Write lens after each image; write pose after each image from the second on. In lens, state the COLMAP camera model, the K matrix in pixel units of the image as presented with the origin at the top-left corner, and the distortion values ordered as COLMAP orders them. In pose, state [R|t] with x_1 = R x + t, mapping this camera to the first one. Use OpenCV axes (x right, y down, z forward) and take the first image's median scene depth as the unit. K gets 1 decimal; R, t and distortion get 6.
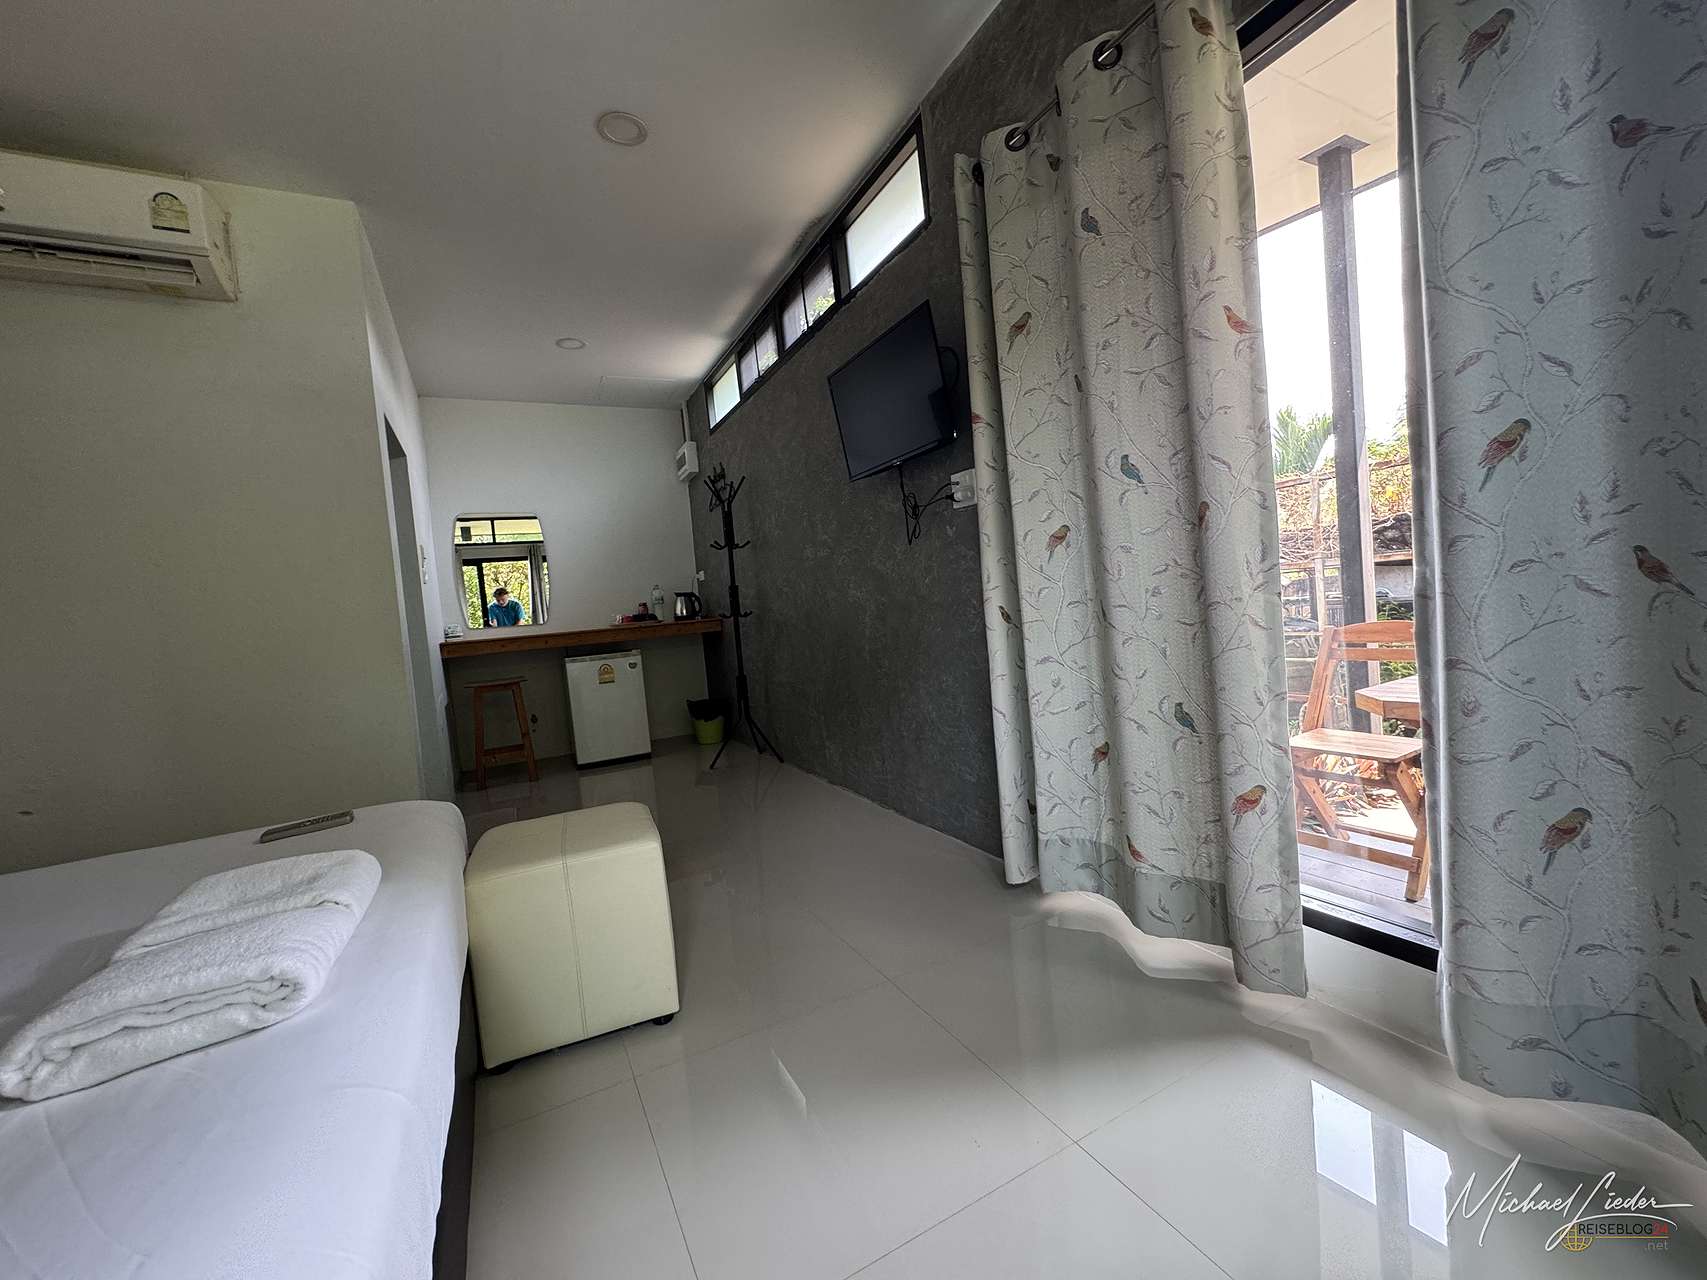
lens RADIAL K [[680.0, 0, 853.5], [0, 680.0, 640.0], [0, 0, 1]] dist [-0.001005, 0.000398]
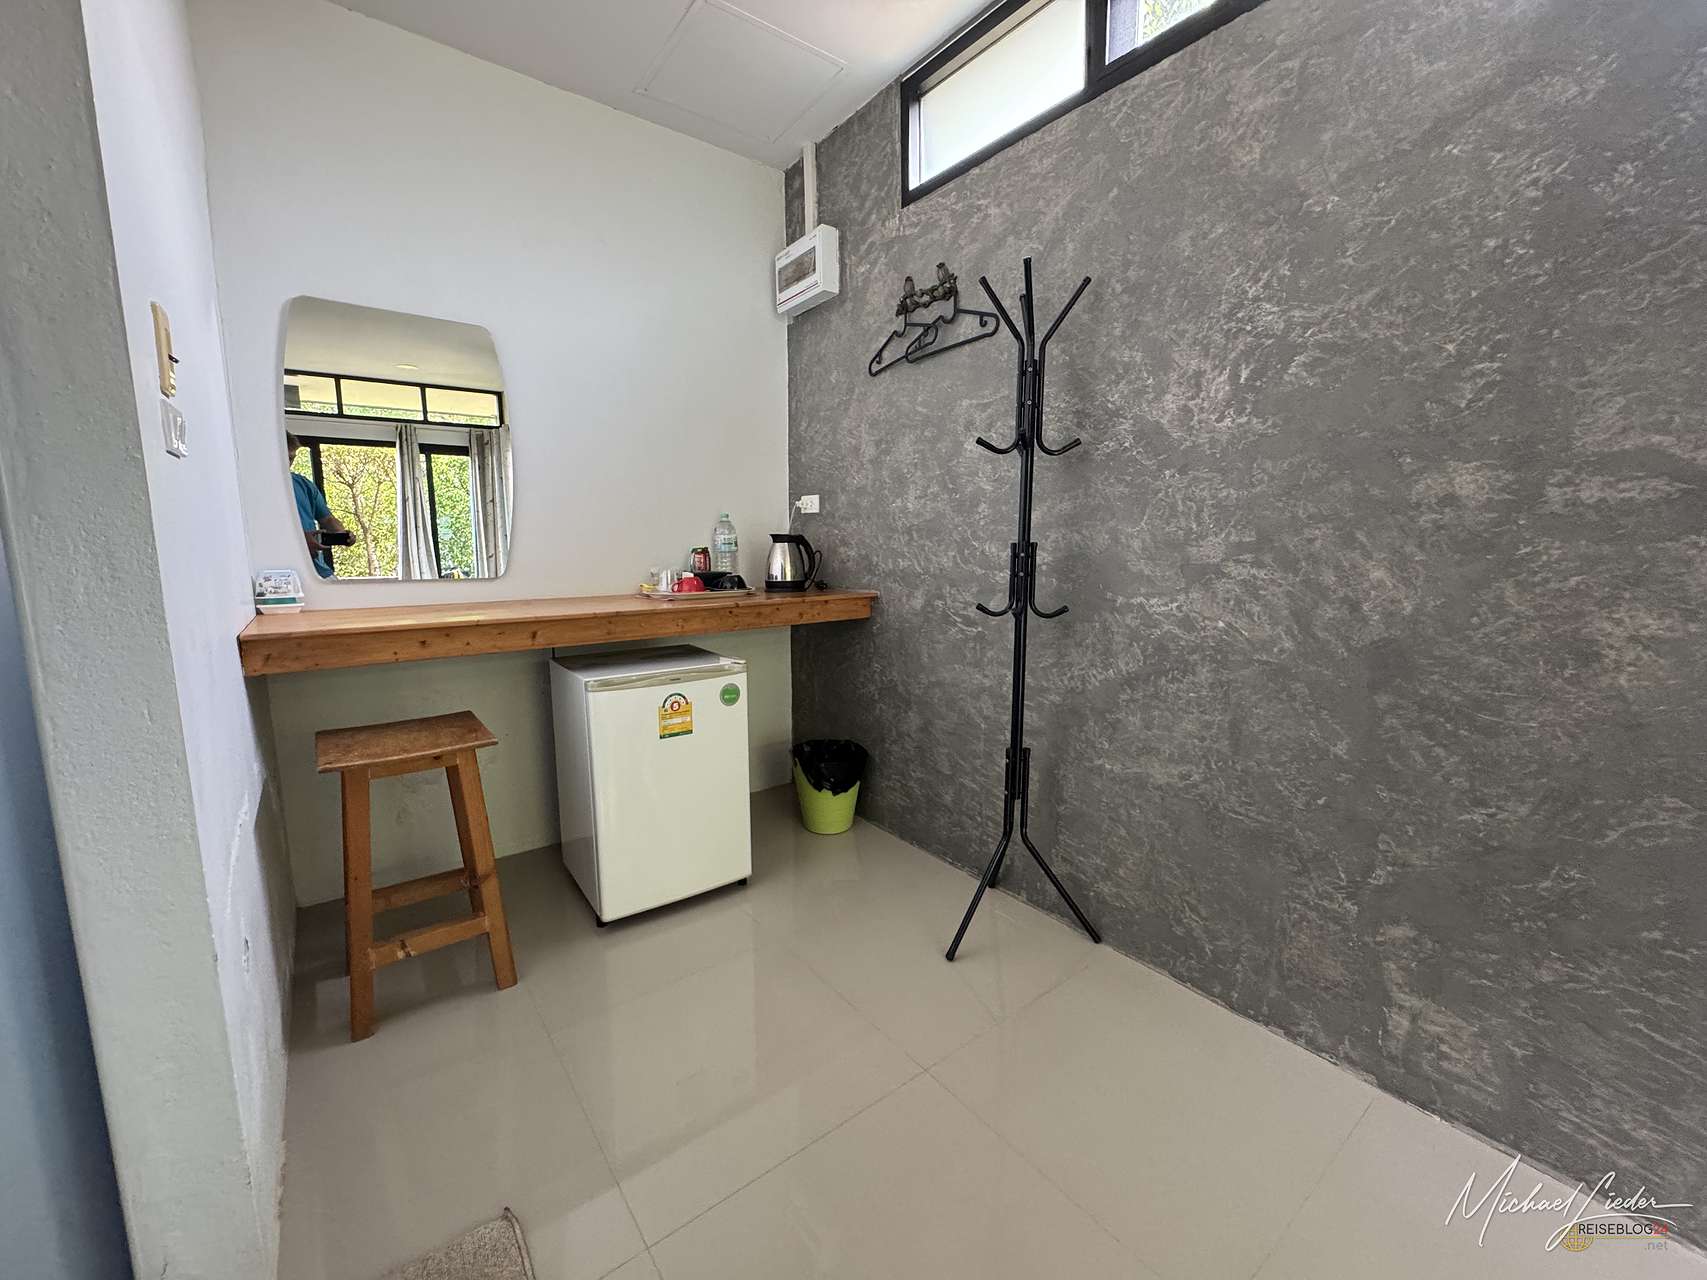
lens RADIAL K [[680.0, 0, 853.5], [0, 680.0, 640.0], [0, 0, 1]] dist [-0.001005, 0.000398]
pose [[0.981455, 0.059557, 0.182208, -0.292789], [-0.075979, 0.993522, 0.084508, -0.038402], [-0.175994, -0.096785, 0.979622, 0.487752]]
